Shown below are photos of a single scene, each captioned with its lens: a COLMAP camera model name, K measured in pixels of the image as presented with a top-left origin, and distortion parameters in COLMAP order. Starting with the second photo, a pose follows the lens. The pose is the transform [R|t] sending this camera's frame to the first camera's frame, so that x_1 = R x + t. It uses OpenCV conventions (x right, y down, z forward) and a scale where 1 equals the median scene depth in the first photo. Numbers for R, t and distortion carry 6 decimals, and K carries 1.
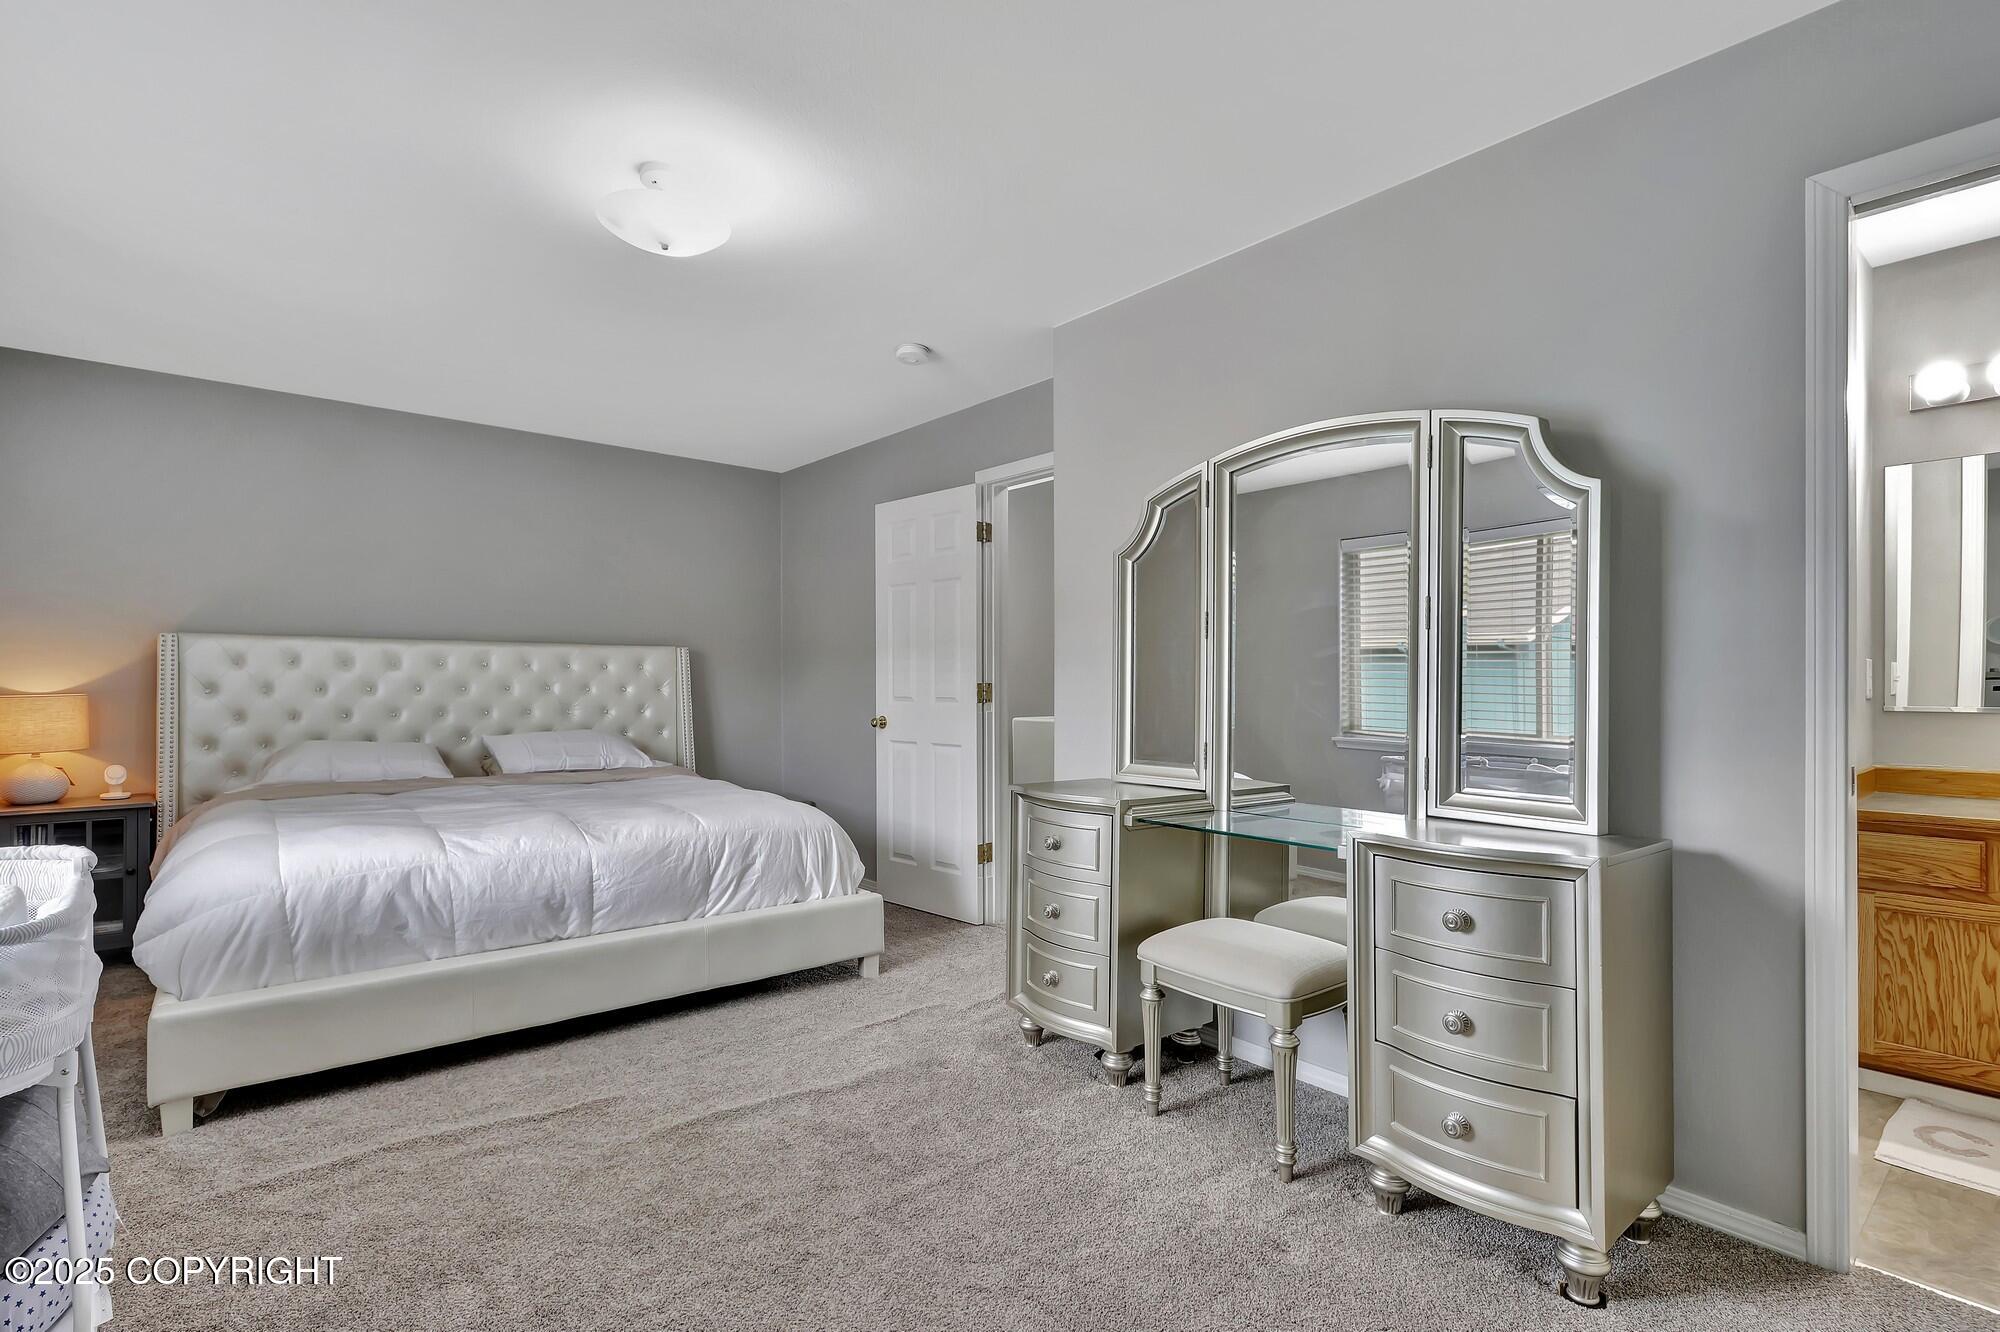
lens RADIAL K [[906.3, 0, 951.9], [0, 906.3, 704.7], [0, 0, 1]] dist [0.007284, -0.002992]
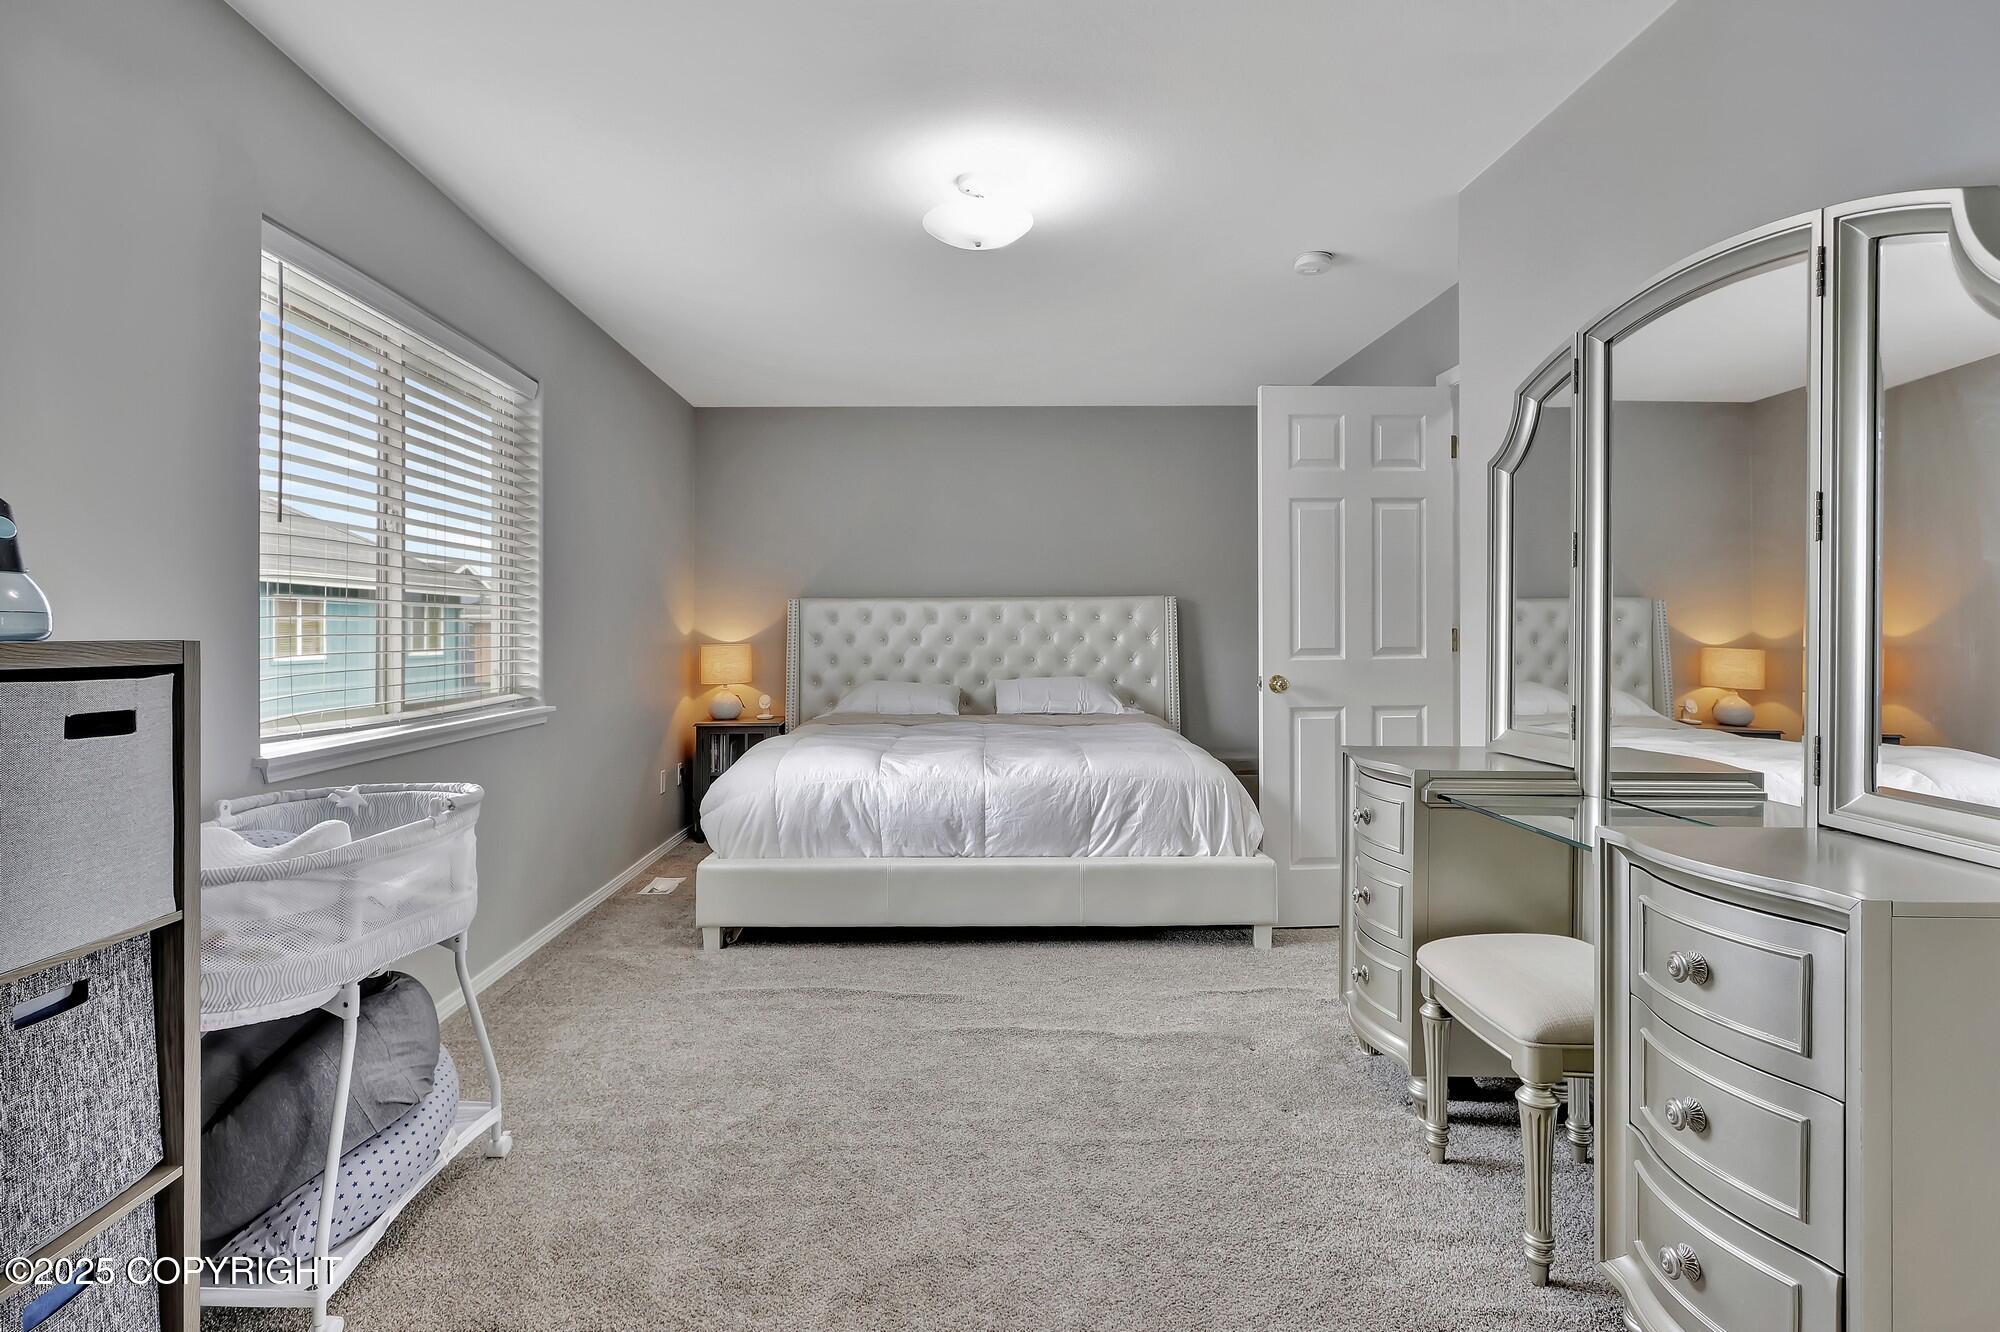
lens RADIAL K [[976.2, 0, 989.4], [0, 976.2, 655.1], [0, 0, 1]] dist [0.001648, -0.002513]
pose [[0.782516, 0.005564, -0.622605, 0.354728], [-0.005121, 0.999984, 0.002500, 0.000222], [0.622609, 0.001233, 0.782532, 0.052825]]
